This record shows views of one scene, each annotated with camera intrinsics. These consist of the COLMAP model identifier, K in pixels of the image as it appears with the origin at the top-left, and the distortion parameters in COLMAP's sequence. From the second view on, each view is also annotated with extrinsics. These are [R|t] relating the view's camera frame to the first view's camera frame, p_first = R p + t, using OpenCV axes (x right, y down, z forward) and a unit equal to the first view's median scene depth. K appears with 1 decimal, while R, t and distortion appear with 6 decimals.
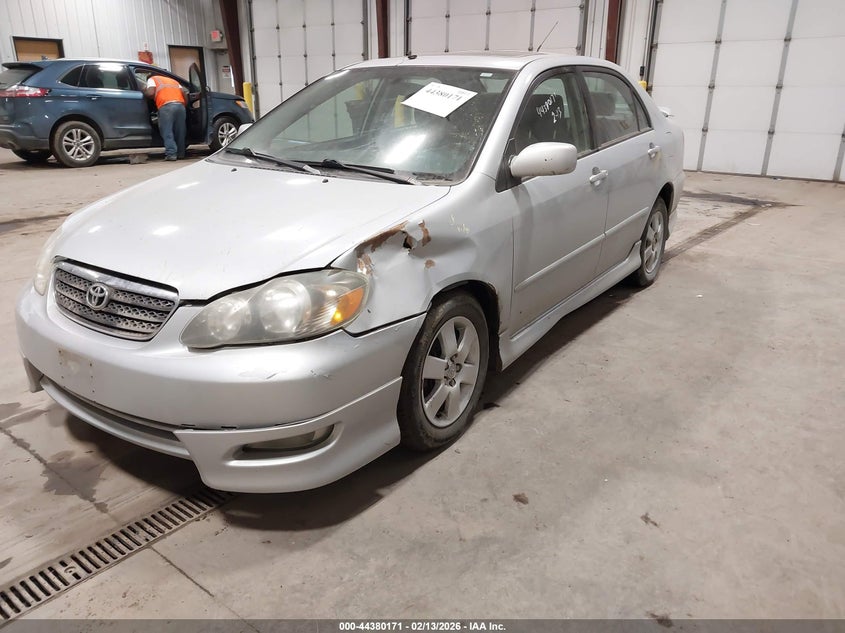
lens RADIAL K [[645.2, 0, 422.5], [0, 645.2, 316.5], [0, 0, 1]] dist [-0.003387, -0.003563]
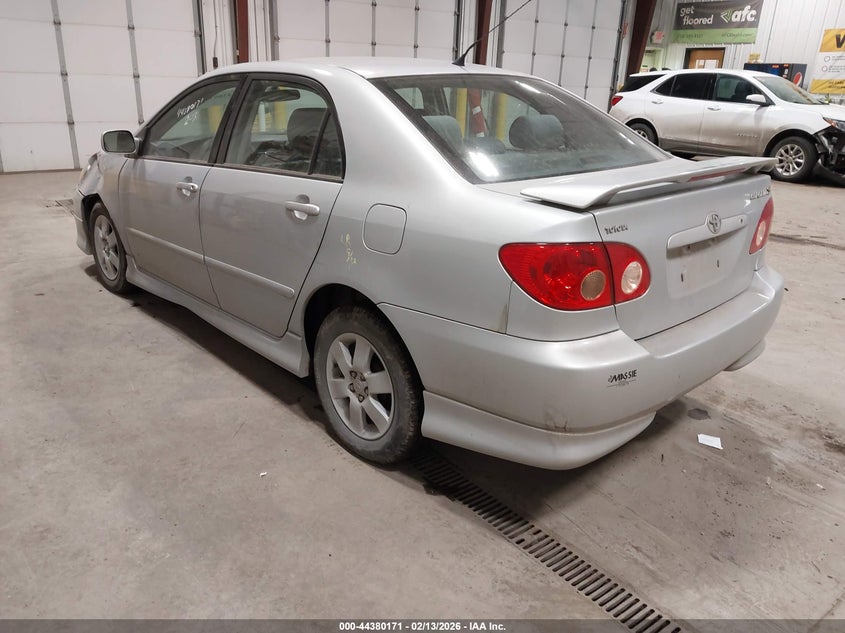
lens RADIAL K [[709.5, 0, 422.0], [0, 709.5, 335.7], [0, 0, 1]] dist [0.010989, 0.013376]
pose [[-0.248651, 0.352026, -0.902358, 1.229378], [-0.325632, 0.847010, 0.420164, -0.594246], [0.912215, 0.398311, -0.095979, 1.532062]]
